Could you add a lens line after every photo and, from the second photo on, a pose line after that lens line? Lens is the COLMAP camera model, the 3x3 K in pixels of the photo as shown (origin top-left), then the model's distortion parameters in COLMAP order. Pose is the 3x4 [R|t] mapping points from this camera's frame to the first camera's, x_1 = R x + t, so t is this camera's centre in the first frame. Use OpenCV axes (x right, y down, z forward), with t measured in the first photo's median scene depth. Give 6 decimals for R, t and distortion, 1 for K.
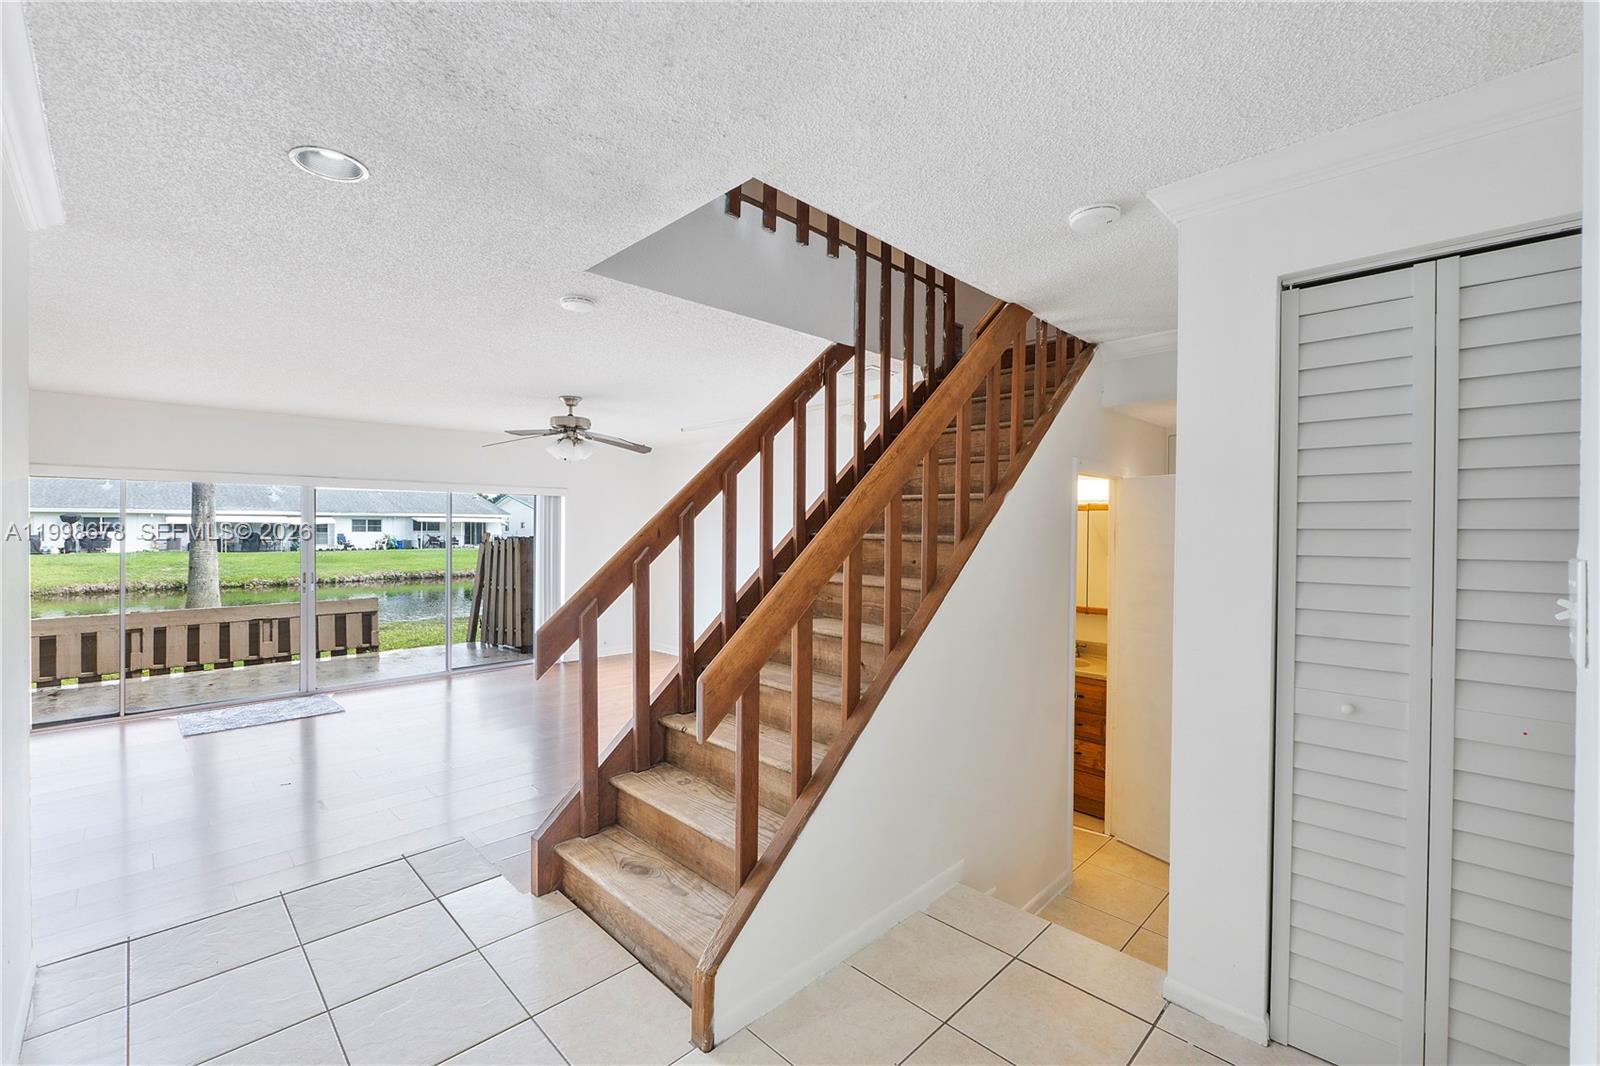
lens RADIAL K [[671.7, 0, 788.7], [0, 671.7, 531.4], [0, 0, 1]] dist [-0.007232, -0.001279]
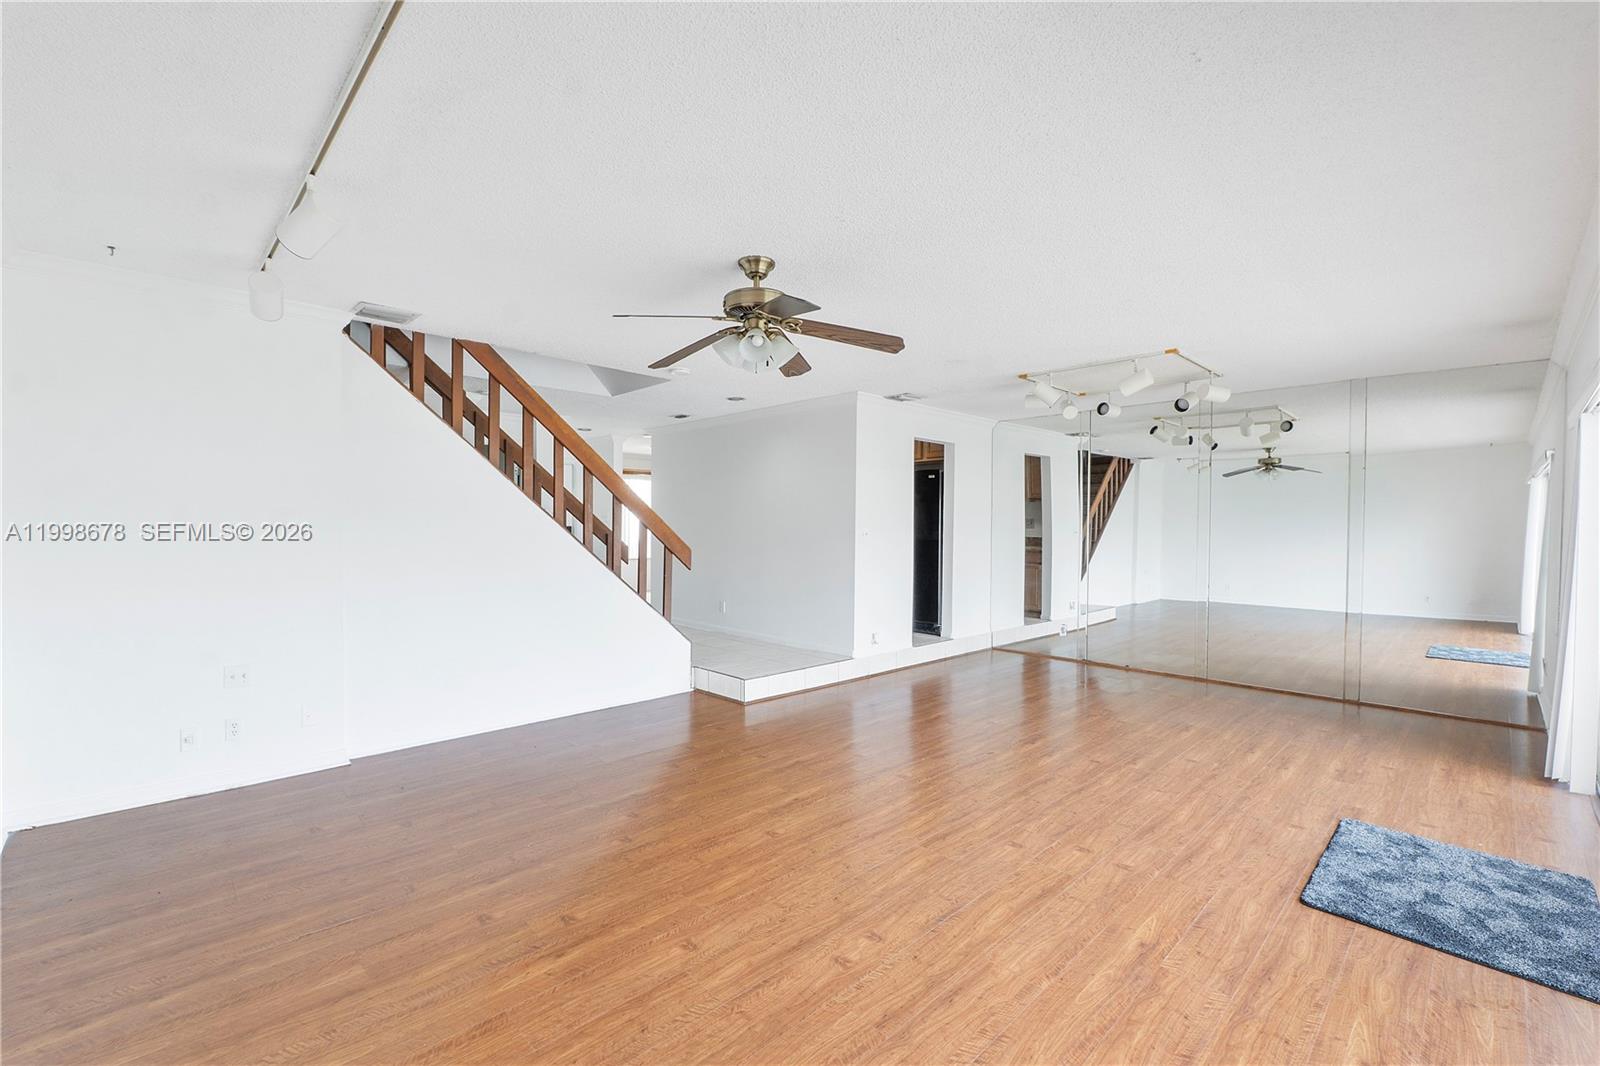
lens RADIAL K [[671.7, 0, 788.7], [0, 671.7, 531.4], [0, 0, 1]] dist [-0.007232, -0.001279]
pose [[-0.999727, -0.013188, 0.019271, -0.180343], [-0.012817, 0.999733, 0.019236, 0.012641], [-0.019520, 0.018984, -0.999629, 0.775376]]
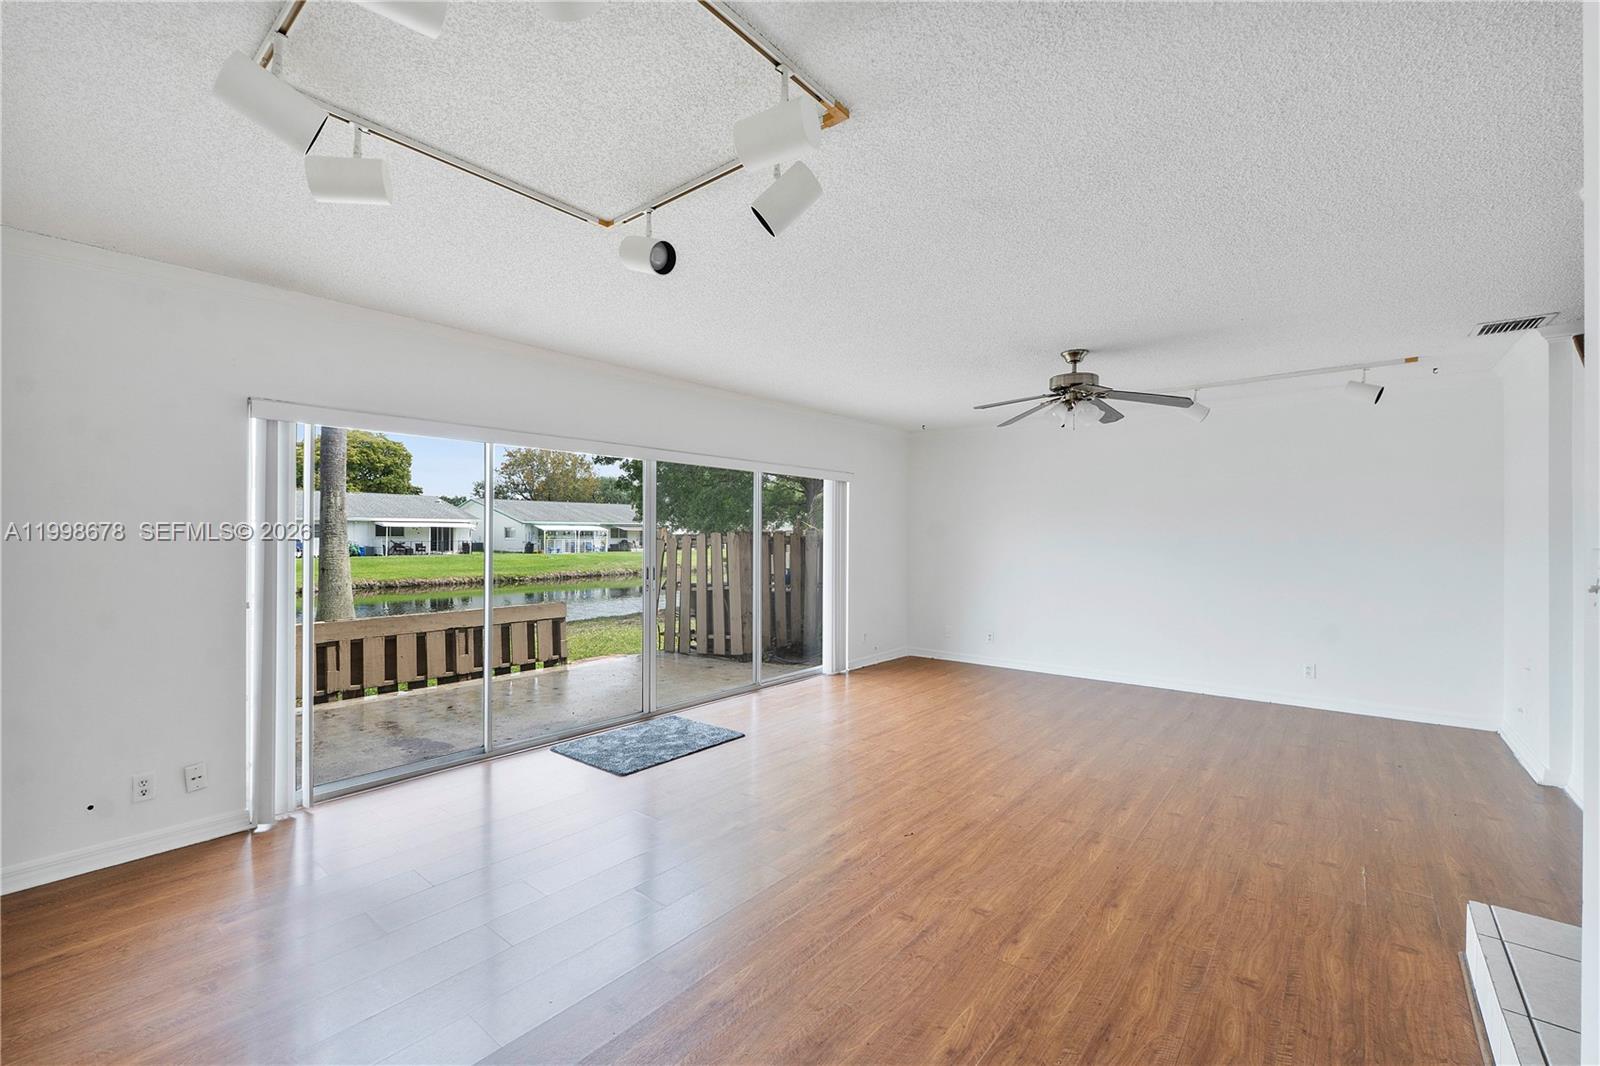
lens RADIAL K [[671.7, 0, 788.7], [0, 671.7, 531.4], [0, 0, 1]] dist [-0.007232, -0.001279]
pose [[0.995247, -0.002019, 0.097359, -0.372451], [0.003059, 0.999940, -0.010534, 0.016244], [-0.097332, 0.010782, 0.995194, 0.096902]]
